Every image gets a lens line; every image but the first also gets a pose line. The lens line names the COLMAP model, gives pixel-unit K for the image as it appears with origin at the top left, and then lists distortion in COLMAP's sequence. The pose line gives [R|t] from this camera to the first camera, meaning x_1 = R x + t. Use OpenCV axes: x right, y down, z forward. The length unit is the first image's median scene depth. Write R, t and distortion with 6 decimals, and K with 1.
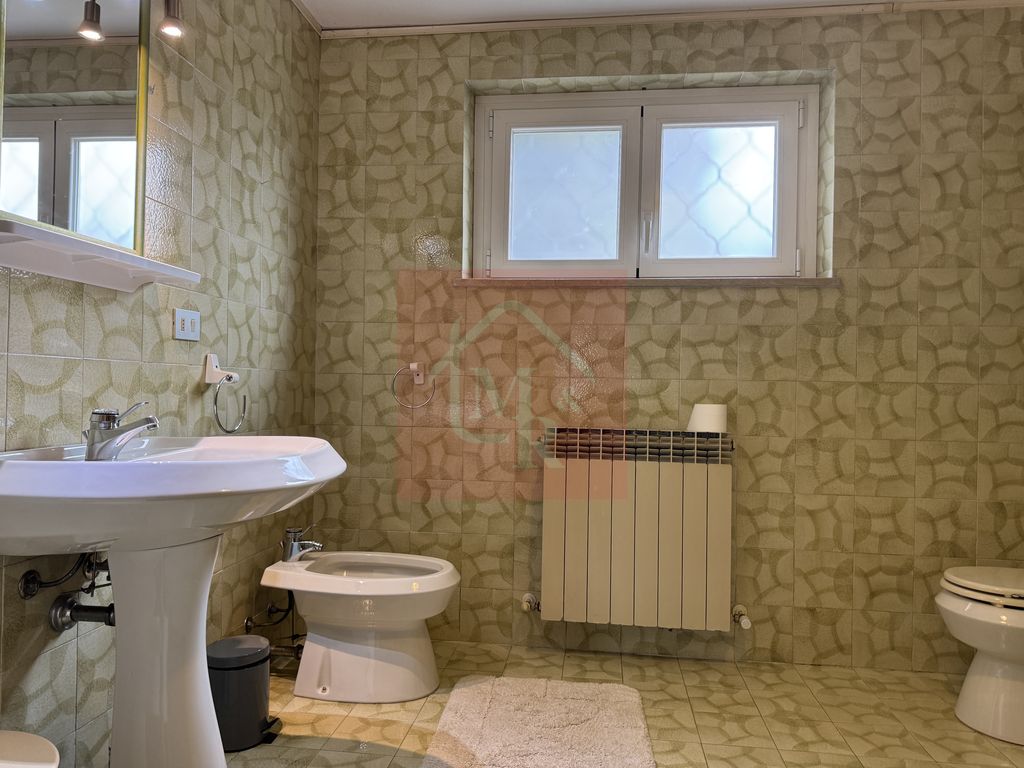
lens RADIAL K [[719.3, 0, 512.0], [0, 719.3, 384.0], [0, 0, 1]] dist [0.122316, -0.196624]
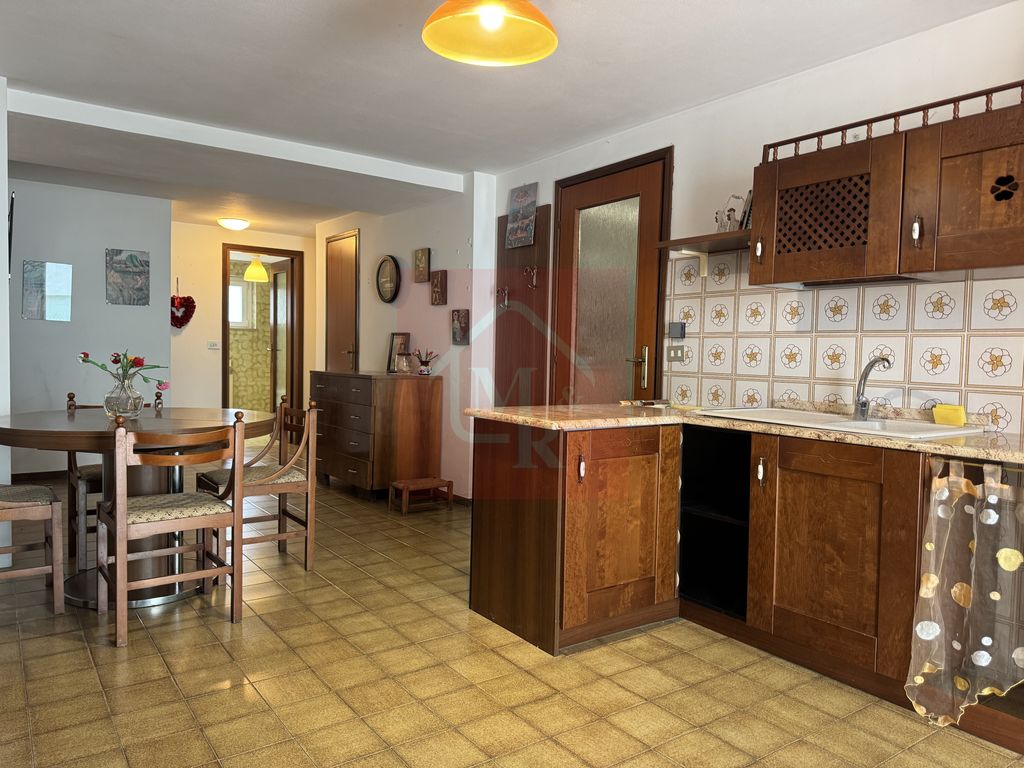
lens RADIAL K [[719.3, 0, 512.0], [0, 719.3, 384.0], [0, 0, 1]] dist [0.122316, -0.196624]
pose [[0.735497, -0.032512, 0.676747, -1.284074], [-0.013863, 0.997917, 0.063008, -0.112516], [-0.677386, -0.055724, 0.733514, -2.995653]]
